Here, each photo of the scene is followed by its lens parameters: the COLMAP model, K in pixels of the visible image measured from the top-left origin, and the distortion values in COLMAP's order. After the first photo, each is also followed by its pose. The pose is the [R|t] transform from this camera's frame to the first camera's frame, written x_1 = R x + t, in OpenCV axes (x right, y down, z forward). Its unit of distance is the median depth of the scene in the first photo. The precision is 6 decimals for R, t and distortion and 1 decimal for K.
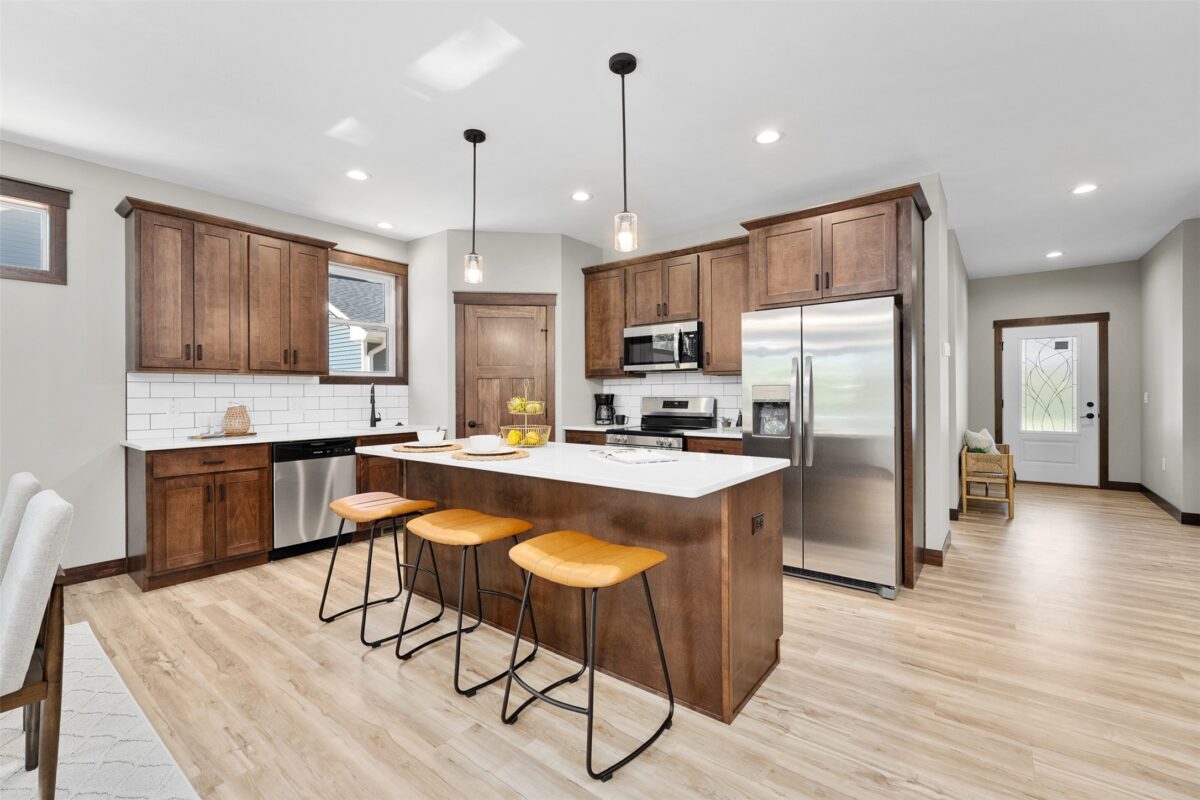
lens RADIAL K [[509.6, 0, 596.8], [0, 509.6, 393.7], [0, 0, 1]] dist [-0.001180, -0.000172]
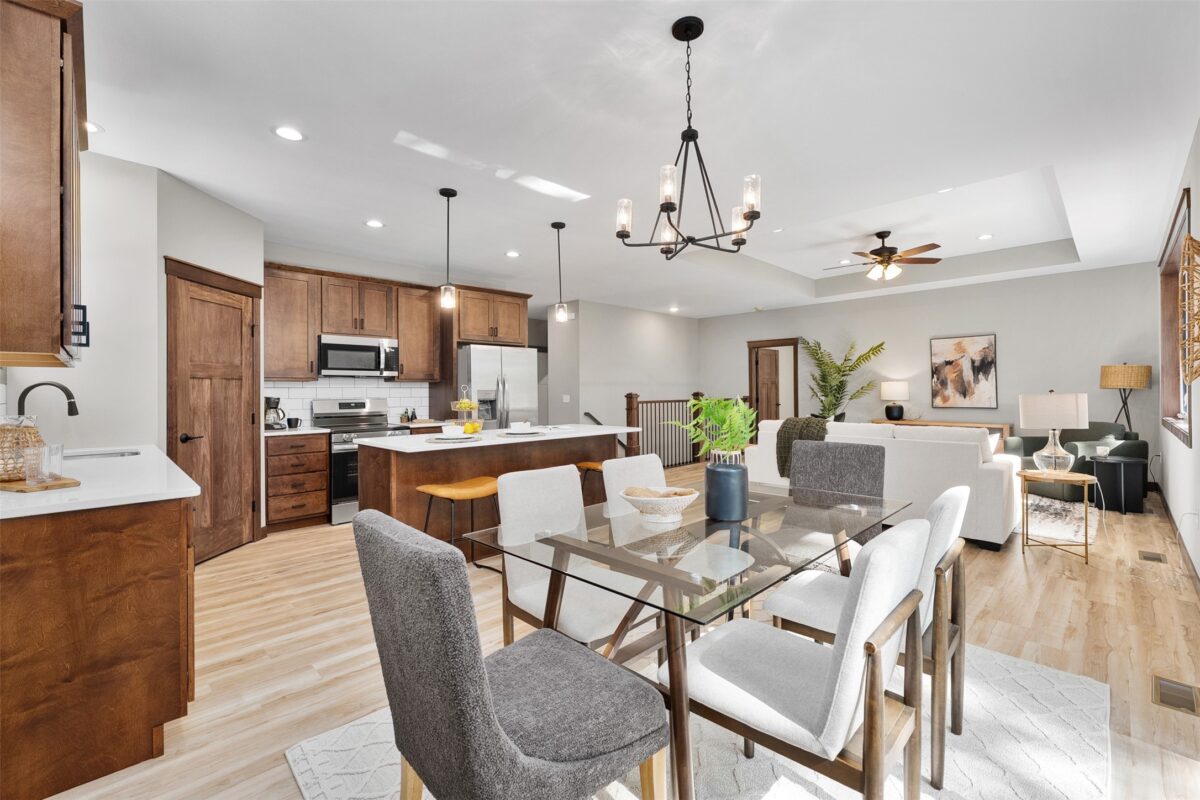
lens RADIAL K [[511.0, 0, 600.4], [0, 511.0, 391.9], [0, 0, 1]] dist [0.000149, 0.000038]
pose [[0.129521, 0.001476, 0.991576, -1.164653], [0.003769, 0.999991, -0.001981, -0.006465], [-0.991570, 0.003994, 0.129514, 0.373918]]
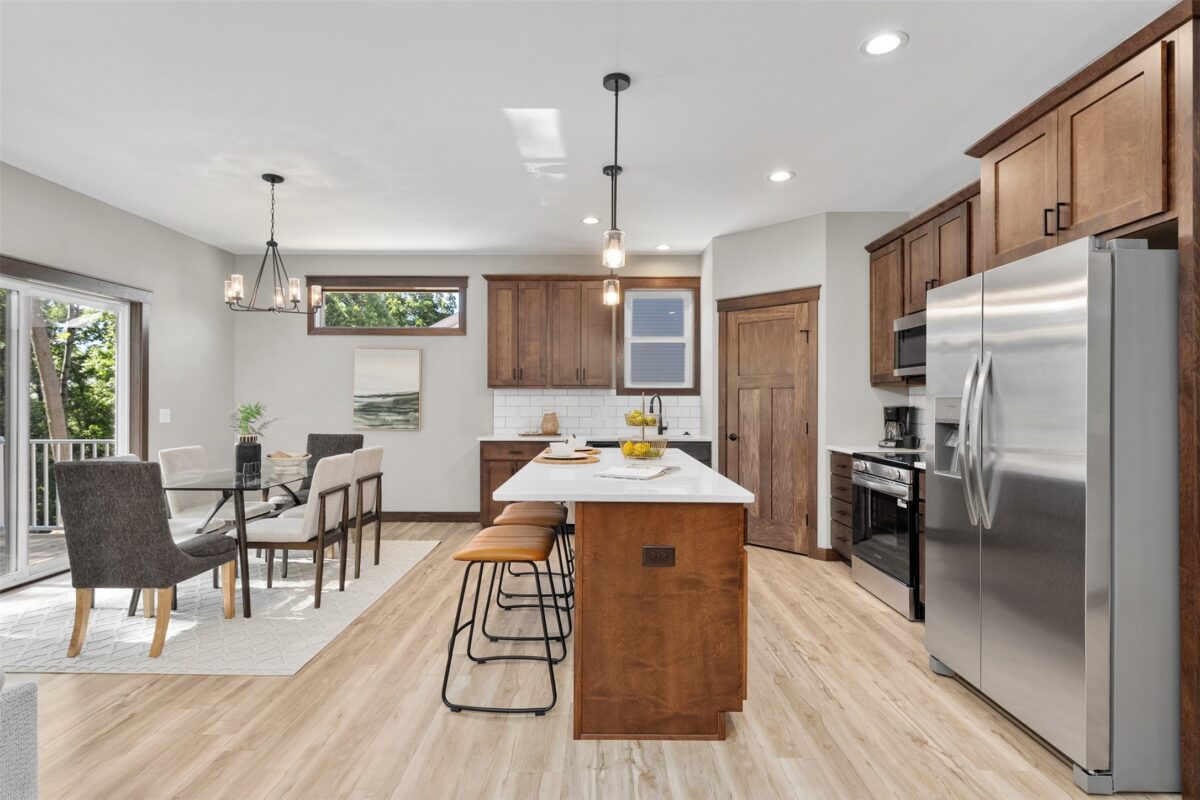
lens RADIAL K [[594.3, 0, 600.0], [0, 594.3, 400.0], [0, 0, 1]] dist [-0.000175, -0.000204]
pose [[0.614647, 0.003114, -0.788796, 0.606284], [-0.004923, 0.999988, 0.000112, -0.010302], [0.788787, 0.003814, 0.614655, 0.158018]]
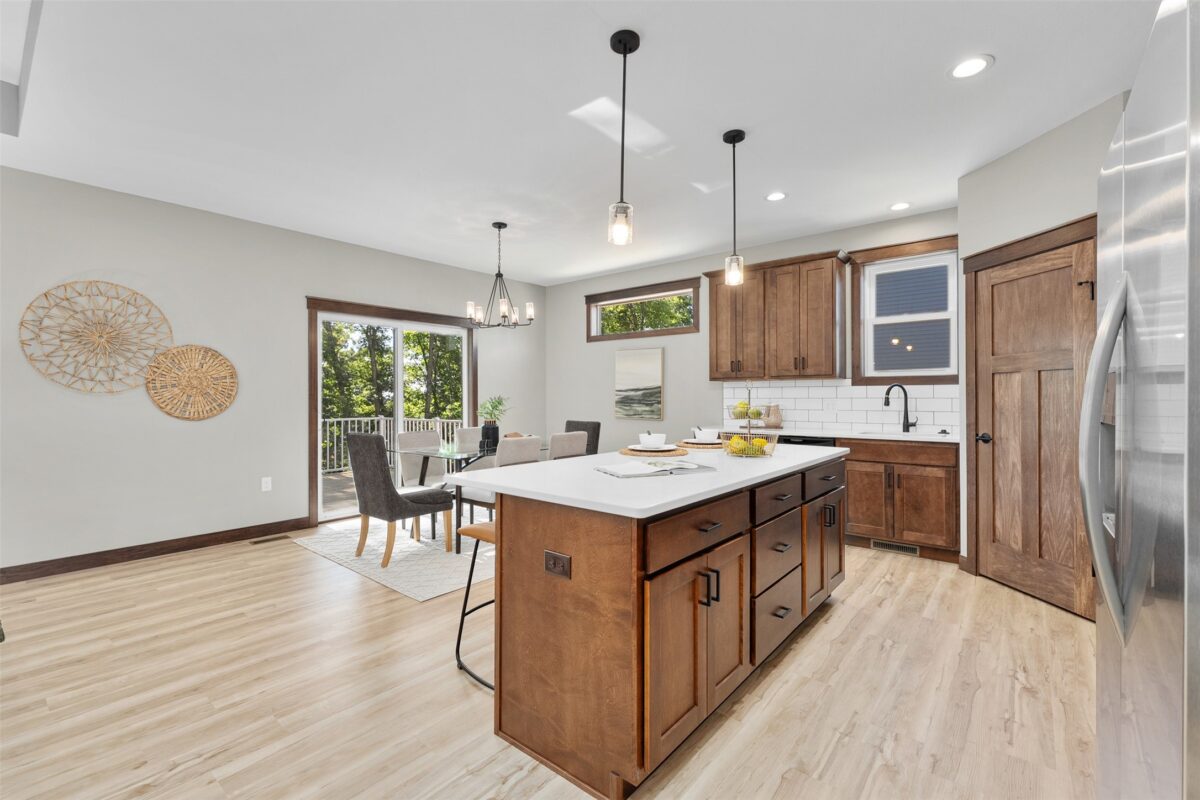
lens RADIAL K [[521.6, 0, 596.4], [0, 521.6, 394.6], [0, 0, 1]] dist [-0.001442, -0.000498]
pose [[-0.029710, -0.000252, -0.999559, 0.631123], [0.003450, 0.999994, -0.000354, -0.003217], [0.999553, -0.003459, -0.029709, 0.613238]]
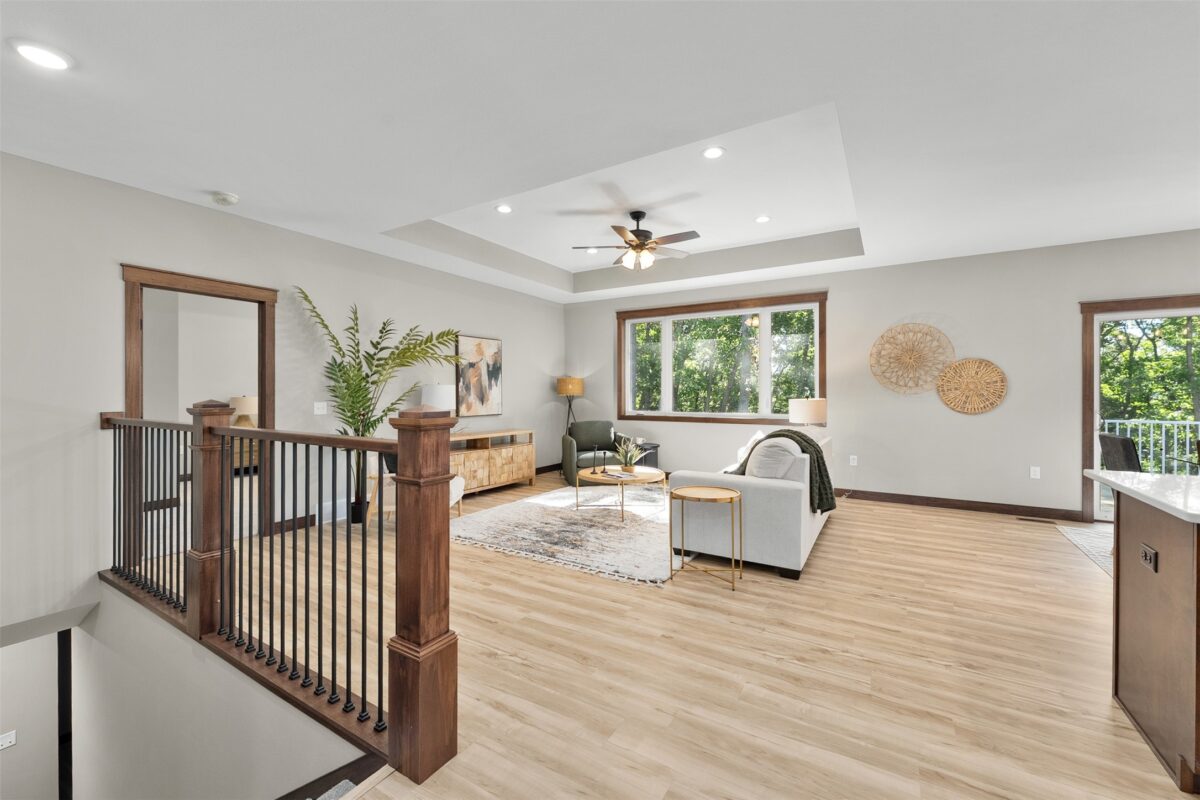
lens RADIAL K [[477.6, 0, 595.0], [0, 477.6, 392.5], [0, 0, 1]] dist [0.000459, -0.000102]
pose [[-0.994122, 0.005665, -0.108115, 0.763955], [0.005844, 0.999982, -0.001342, -0.019344], [0.108105, -0.001966, -0.994138, 0.970486]]
